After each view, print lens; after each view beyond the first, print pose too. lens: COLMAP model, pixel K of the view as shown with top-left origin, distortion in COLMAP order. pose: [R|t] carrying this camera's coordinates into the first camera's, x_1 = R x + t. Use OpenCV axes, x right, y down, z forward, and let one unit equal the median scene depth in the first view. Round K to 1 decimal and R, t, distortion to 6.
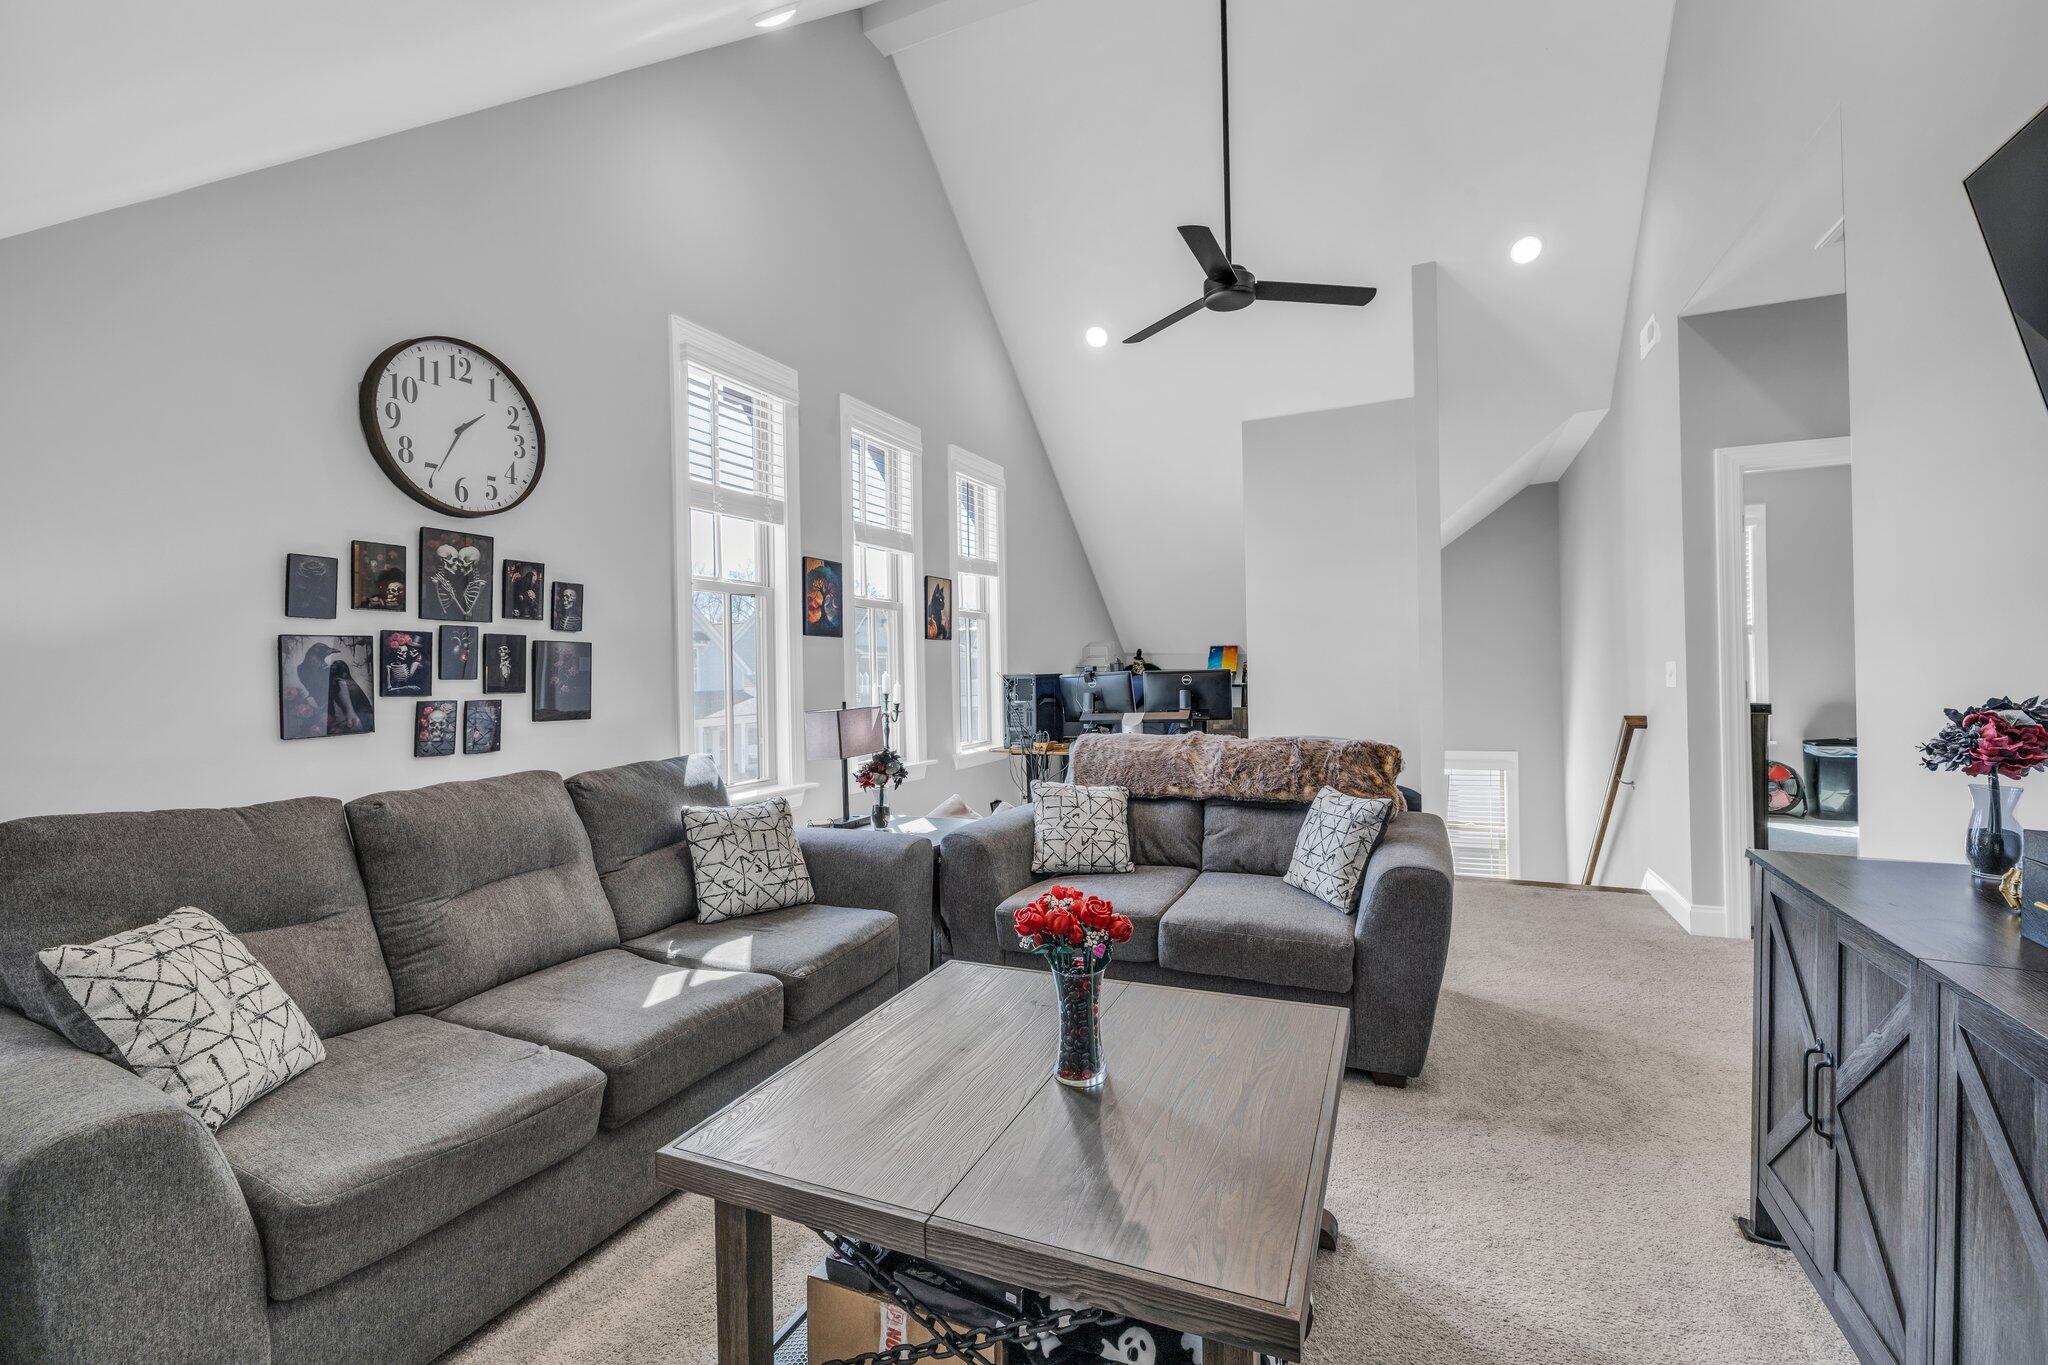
lens RADIAL K [[867.4, 0, 1025.8], [0, 867.4, 675.8], [0, 0, 1]] dist [0.002601, -0.000221]
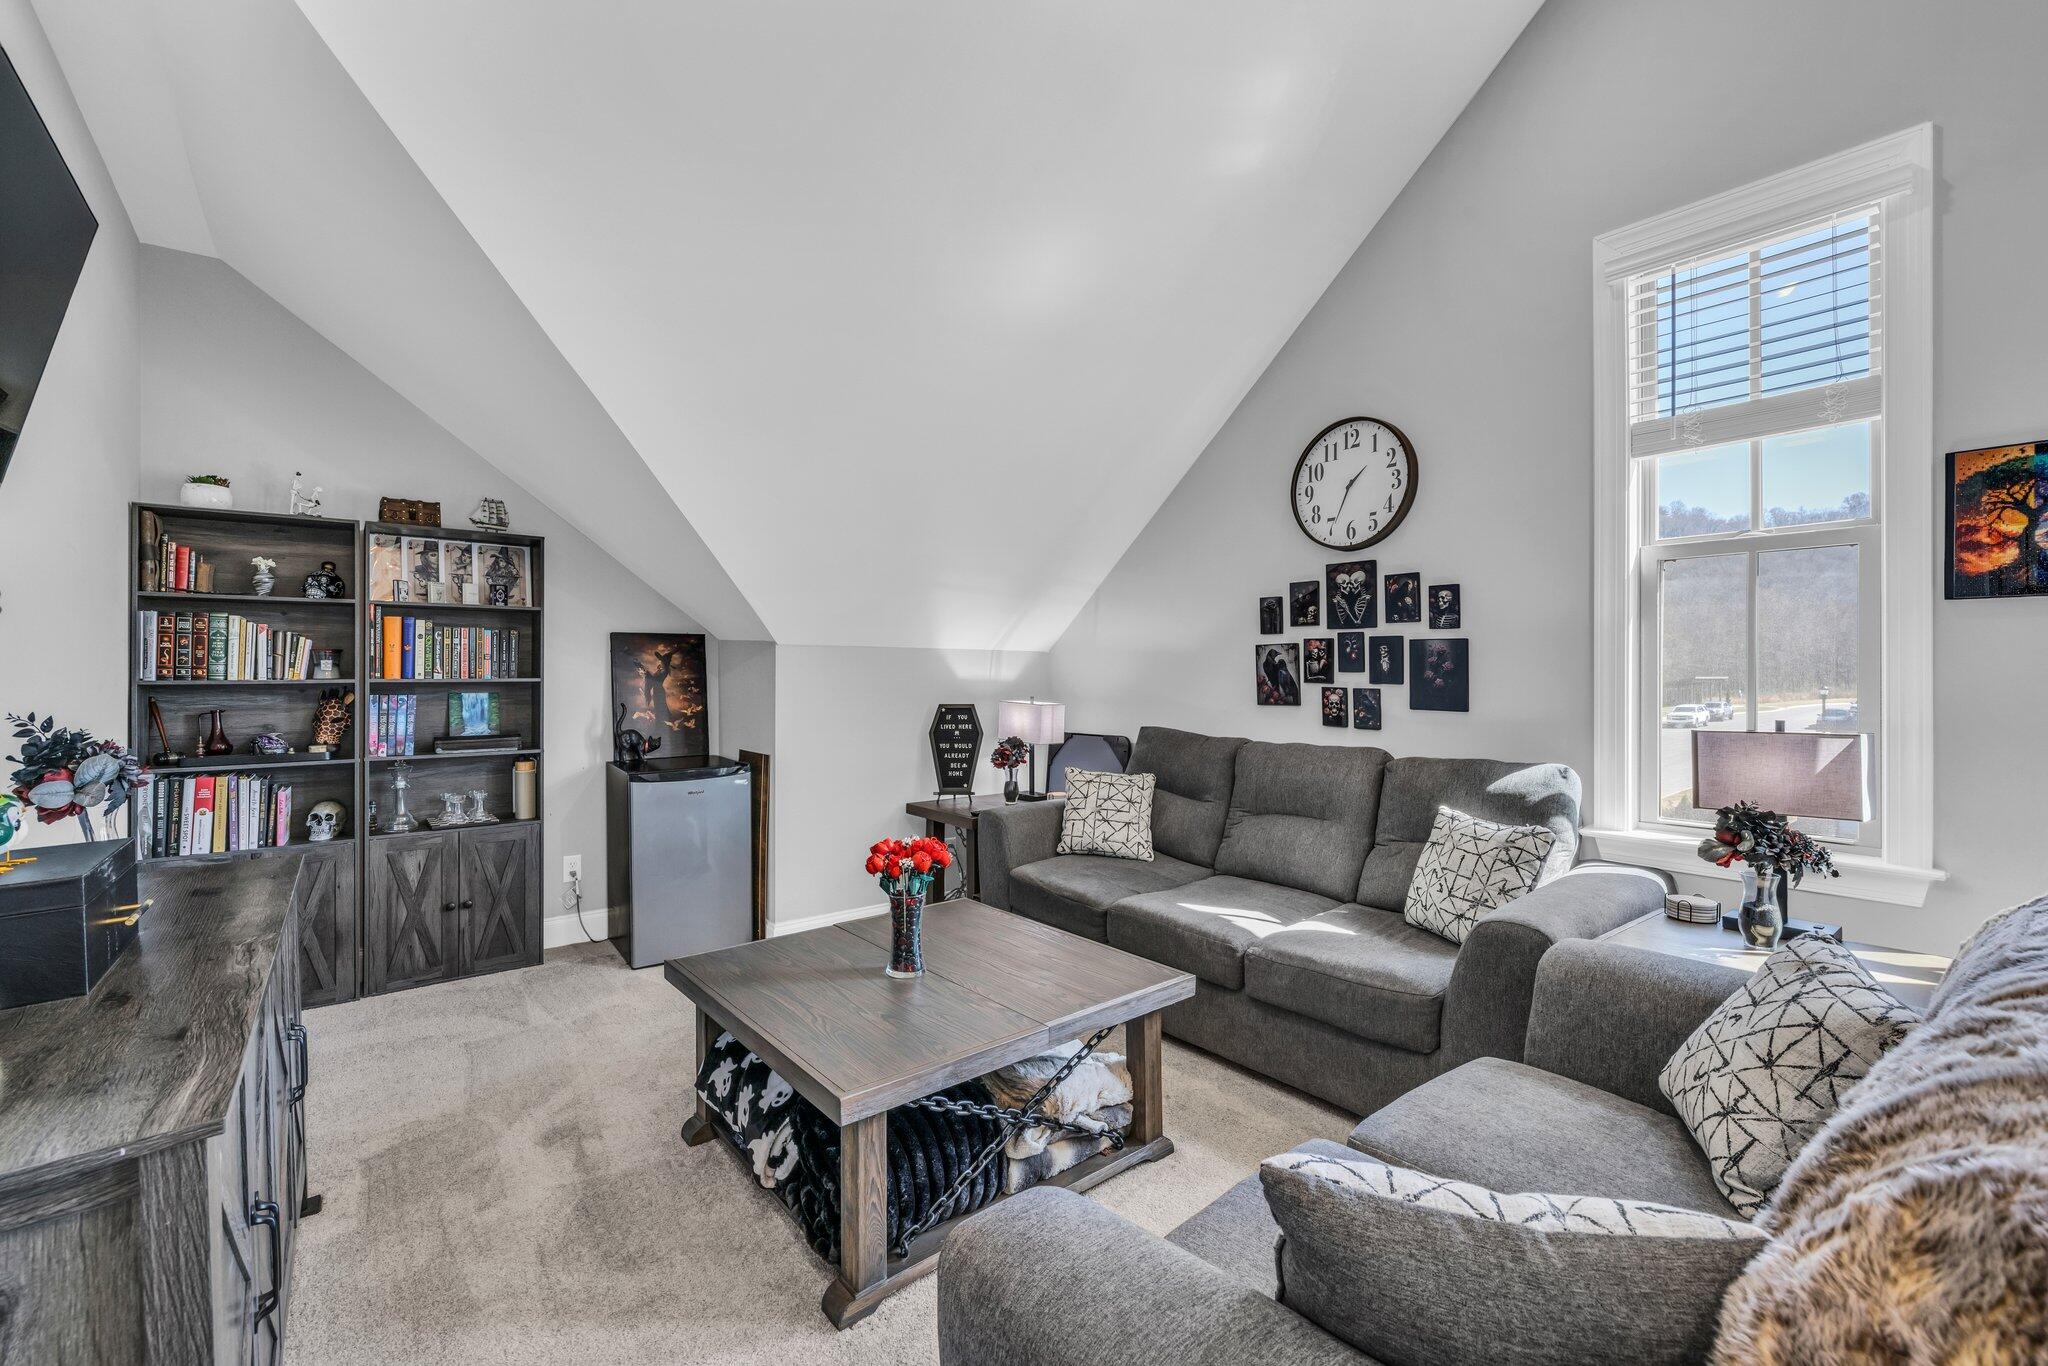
lens RADIAL K [[867.4, 0, 1024.7], [0, 867.4, 680.0], [0, 0, 1]] dist [0.002601, -0.000221]
pose [[-0.449666, 0.030293, -0.892683, 0.791024], [0.008893, 0.999527, 0.029439, -0.028048], [0.893152, 0.005299, -0.449723, 1.176331]]
